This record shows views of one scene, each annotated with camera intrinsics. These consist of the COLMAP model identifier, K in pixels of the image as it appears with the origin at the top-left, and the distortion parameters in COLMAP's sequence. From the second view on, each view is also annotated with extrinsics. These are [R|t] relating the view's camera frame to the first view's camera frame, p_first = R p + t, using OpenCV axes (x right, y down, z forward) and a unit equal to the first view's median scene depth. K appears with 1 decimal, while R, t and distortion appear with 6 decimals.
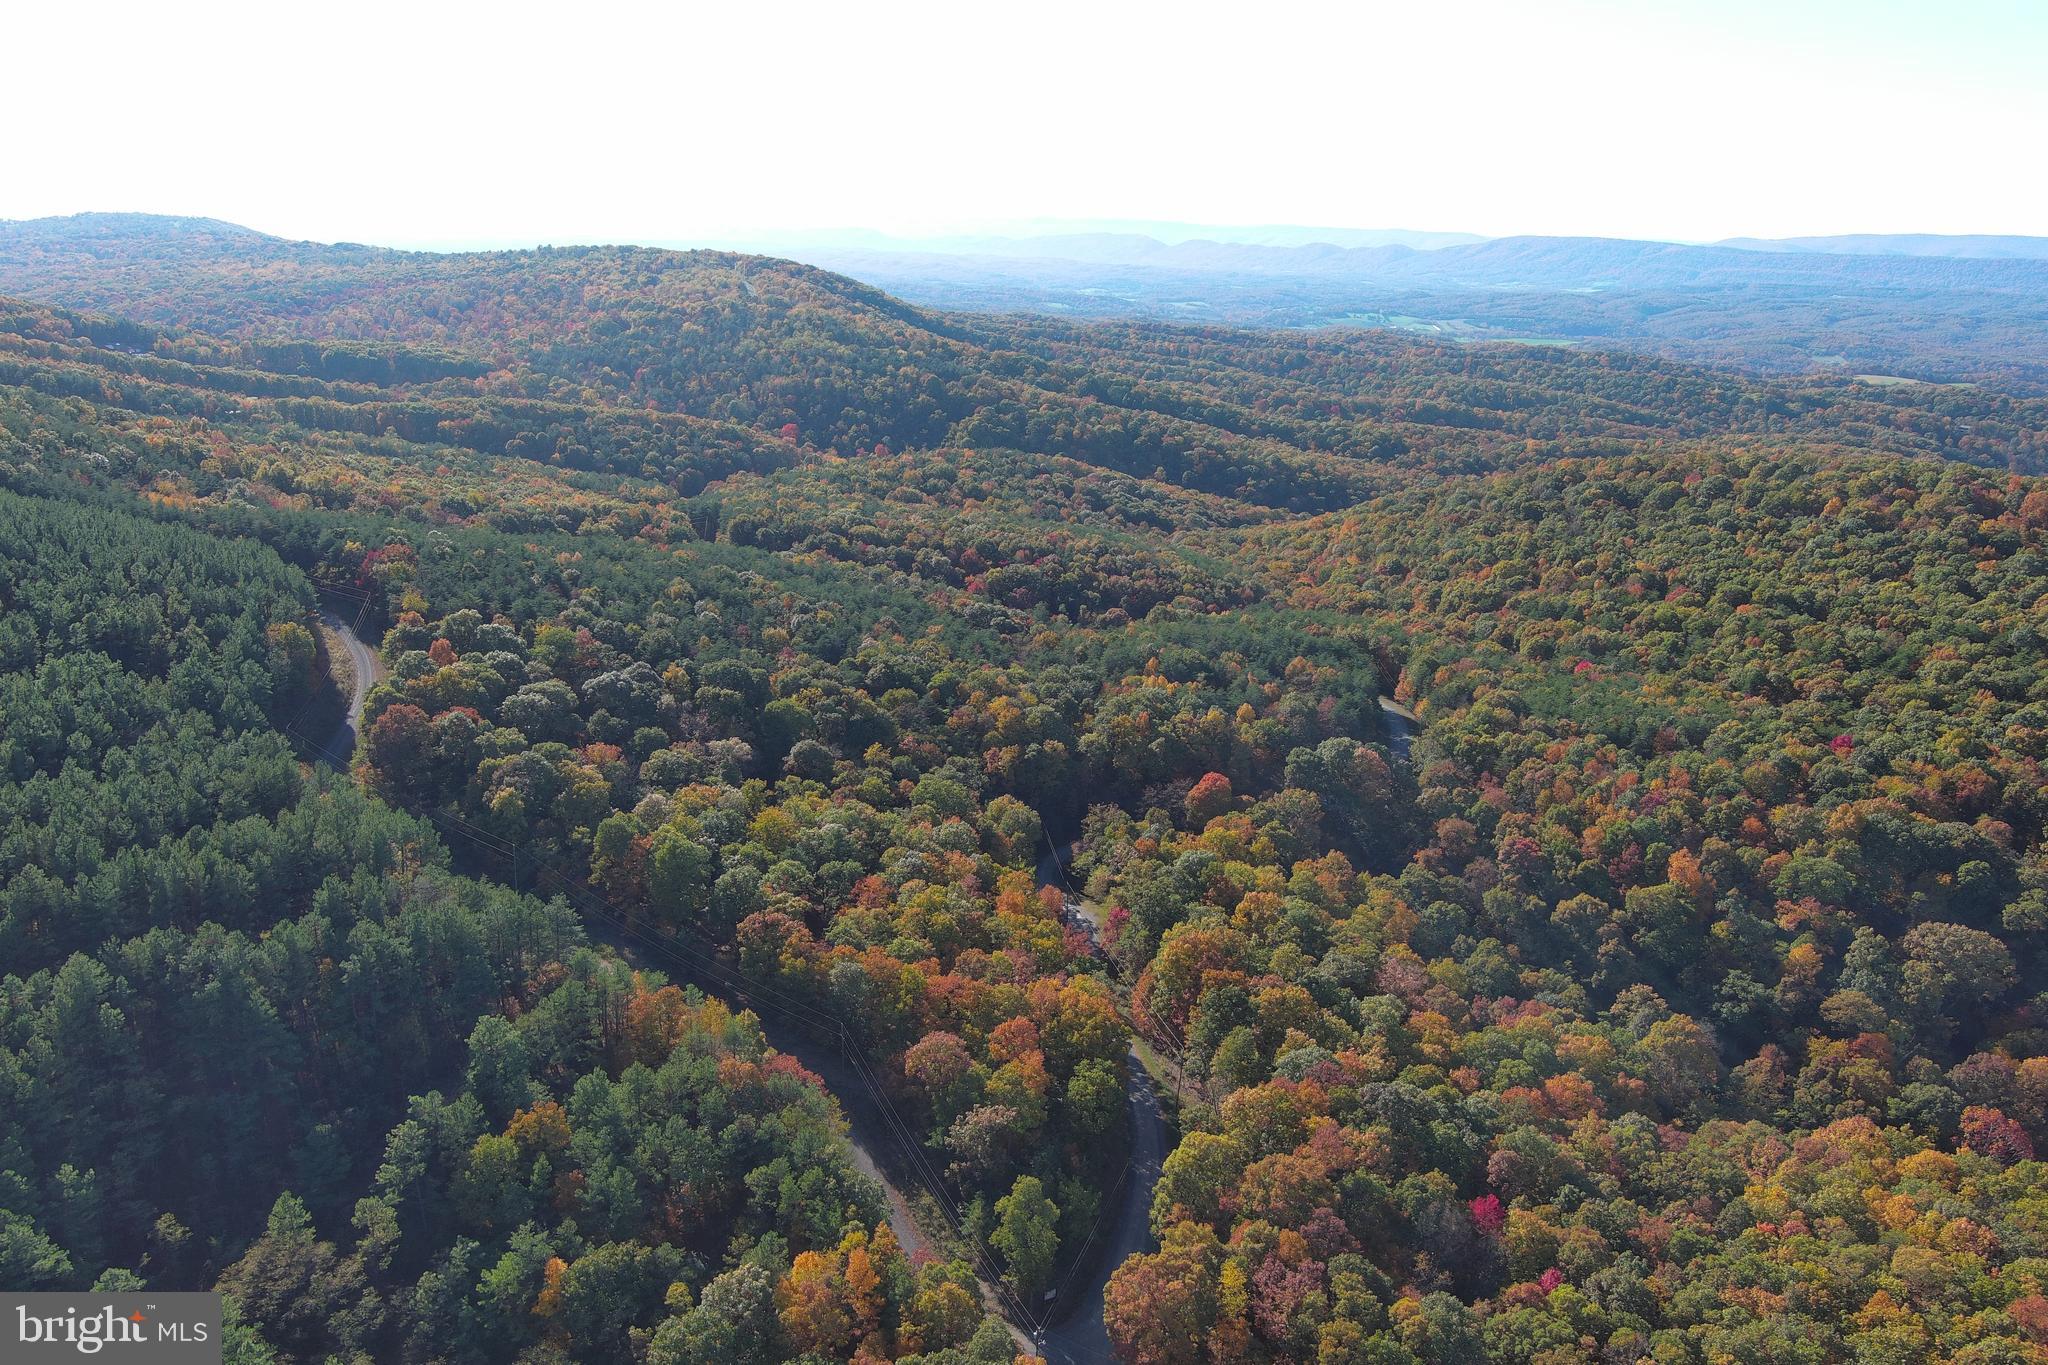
lens RADIAL K [[1581.4, 0, 1024.0], [0, 1581.4, 682.5], [0, 0, 1]] dist [0.044765, -0.113000]
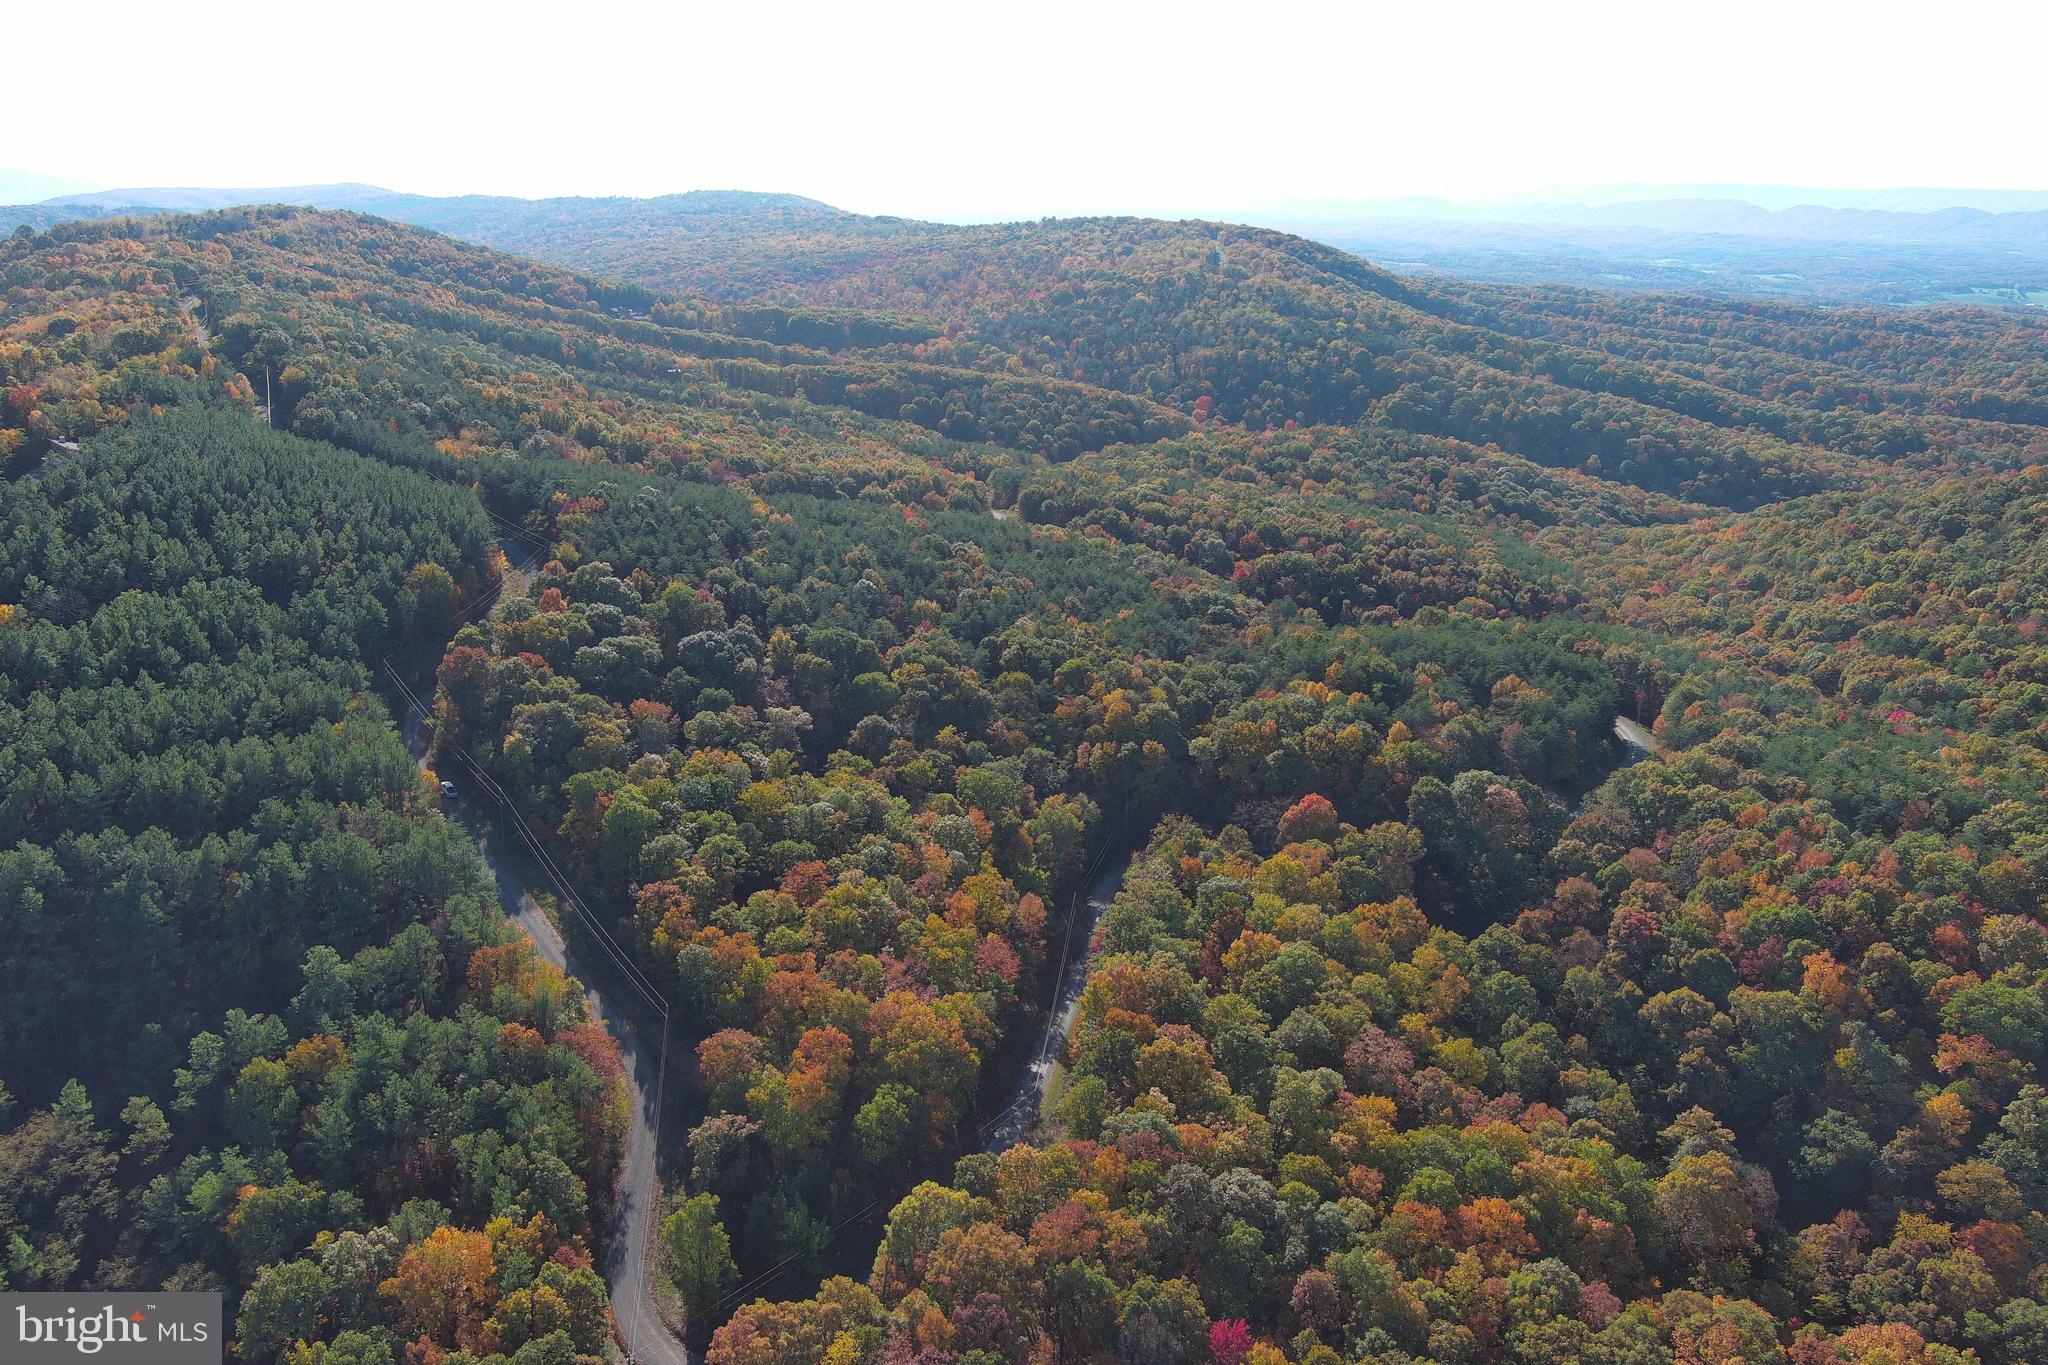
lens RADIAL K [[1585.1, 0, 1019.2], [0, 1585.1, 683.0], [0, 0, 1]] dist [0.017561, -0.027630]
pose [[0.942028, 0.087739, -0.323860, 0.110297], [-0.082099, 0.996140, 0.031065, -0.009128], [0.325336, -0.002676, 0.945595, 0.039549]]
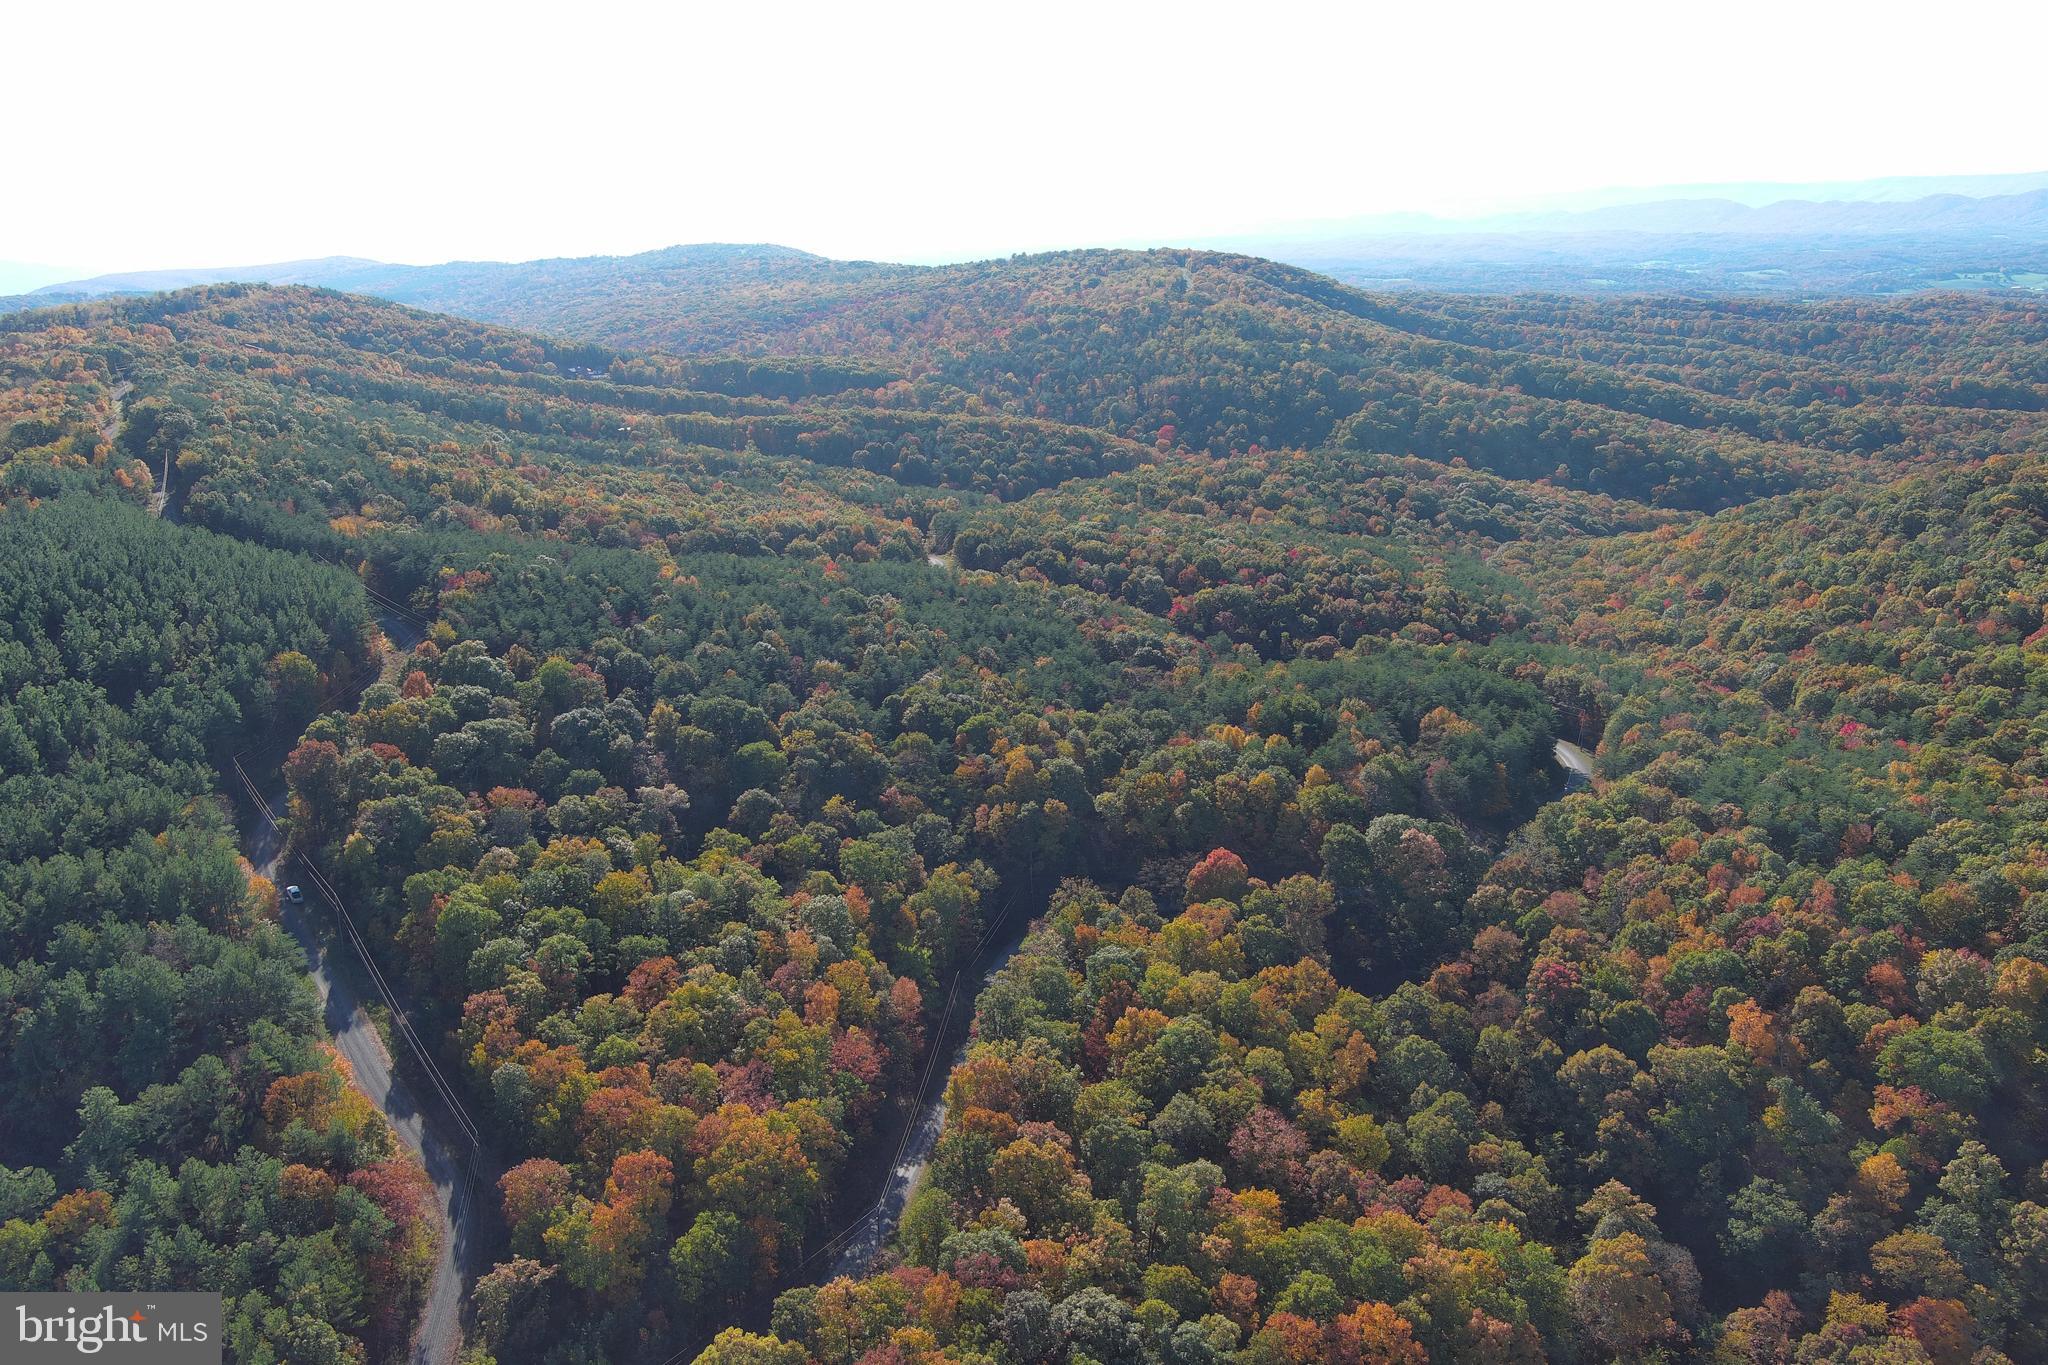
lens RADIAL K [[1585.1, 0, 1019.2], [0, 1585.1, 683.0], [0, 0, 1]] dist [0.017561, -0.027630]
pose [[0.942852, 0.031736, -0.331696, 0.132166], [-0.030078, 0.999496, 0.010134, -0.016831], [0.331850, 0.000422, 0.943332, 0.069417]]
